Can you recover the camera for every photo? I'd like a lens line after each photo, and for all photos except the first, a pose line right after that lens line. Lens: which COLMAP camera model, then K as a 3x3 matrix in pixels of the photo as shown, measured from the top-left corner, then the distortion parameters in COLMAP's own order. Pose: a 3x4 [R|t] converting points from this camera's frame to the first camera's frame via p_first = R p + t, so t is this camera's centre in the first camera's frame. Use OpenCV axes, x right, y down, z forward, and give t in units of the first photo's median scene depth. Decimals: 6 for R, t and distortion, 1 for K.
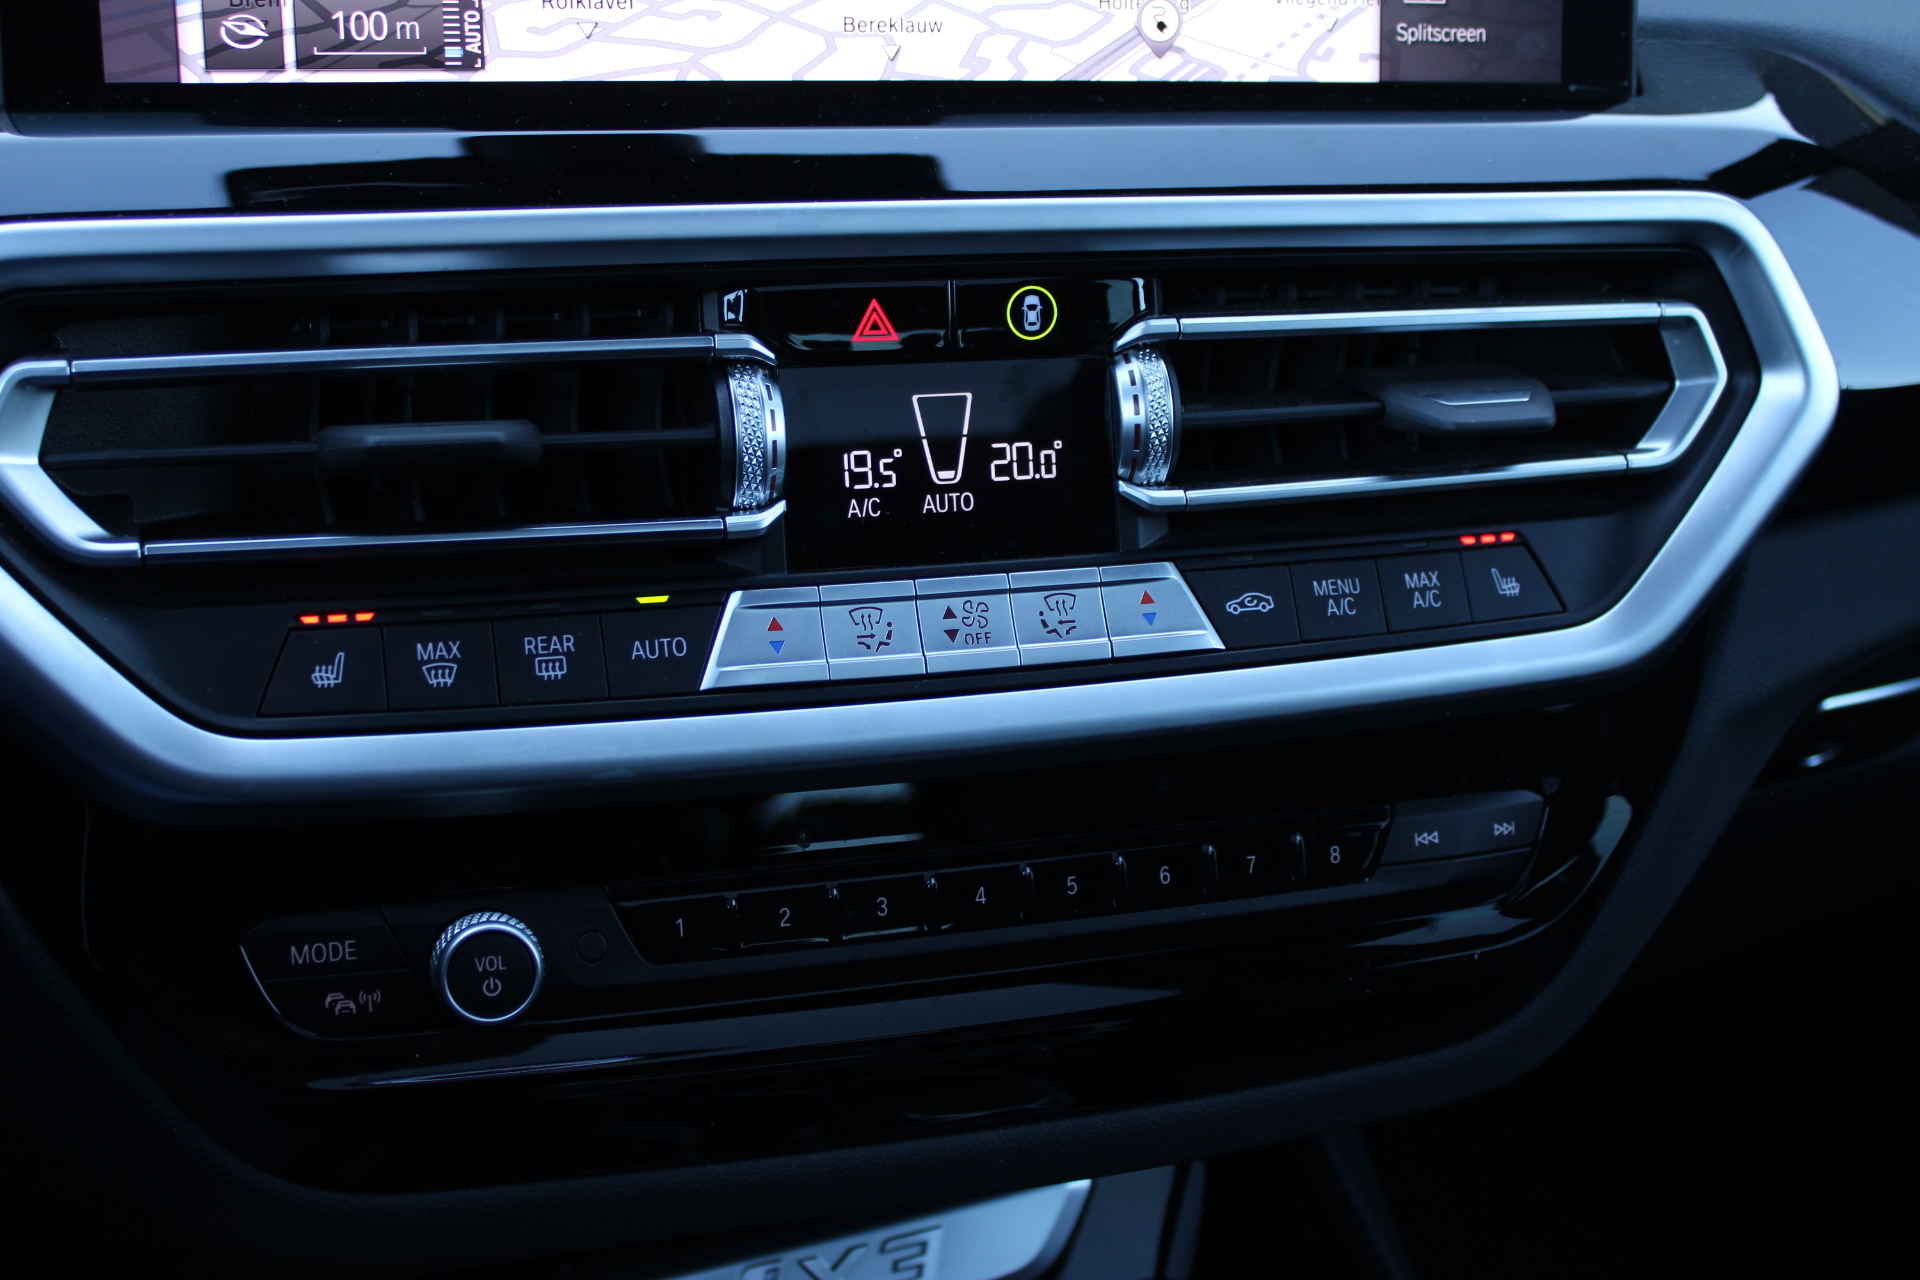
lens RADIAL K [[2404.1, 0, 995.2], [0, 2404.1, 644.8], [0, 0, 1]] dist [-0.072266, 0.081752]
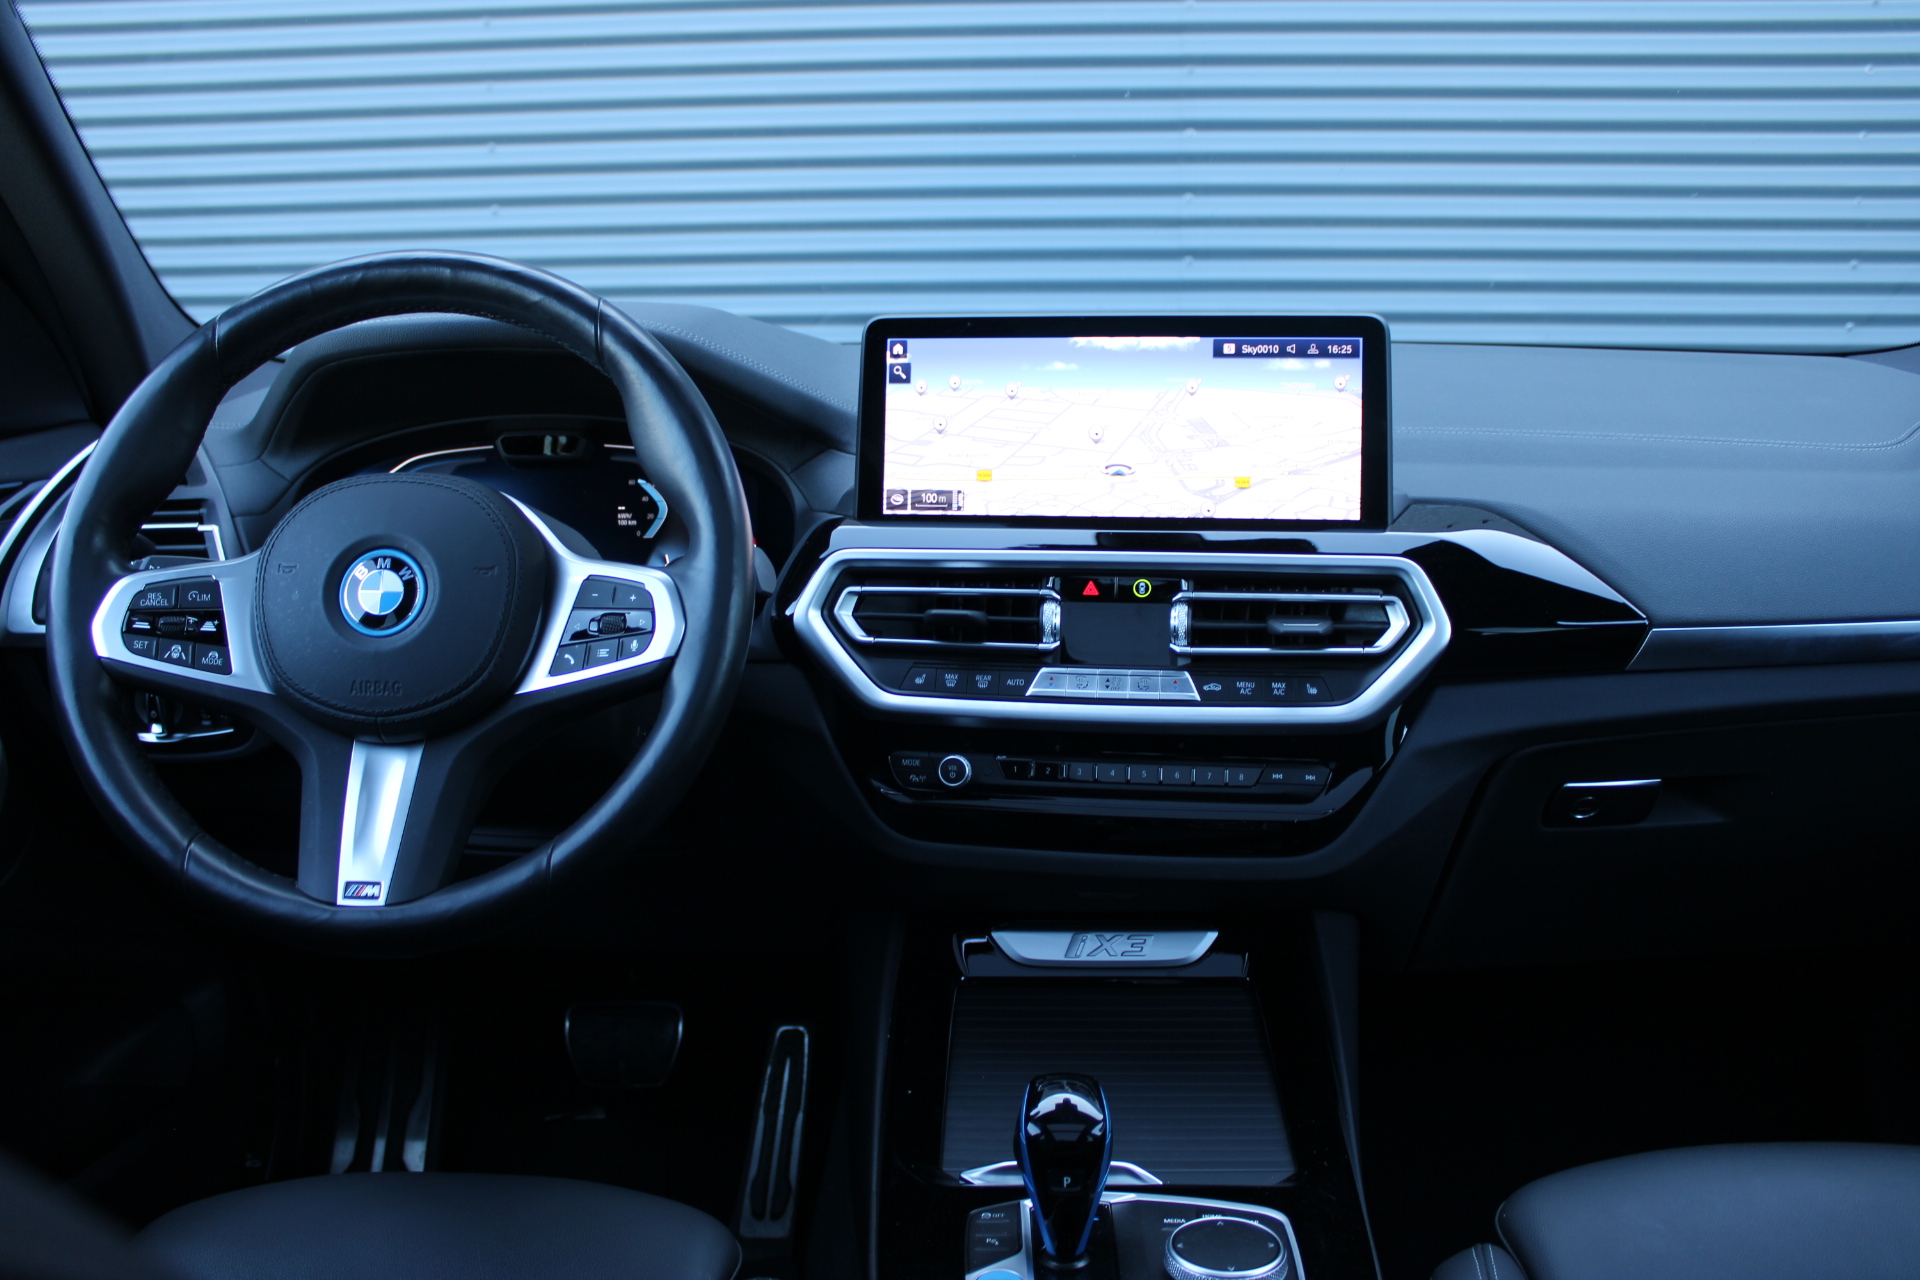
lens RADIAL K [[1719.4, 0, 963.6], [0, 1719.4, 569.3], [0, 0, 1]] dist [-0.176901, 0.215351]
pose [[0.890192, 0.029910, -0.454602, 0.853794], [-0.115882, 0.979889, -0.162448, 0.237986], [0.440601, 0.197290, 0.875755, -1.116985]]
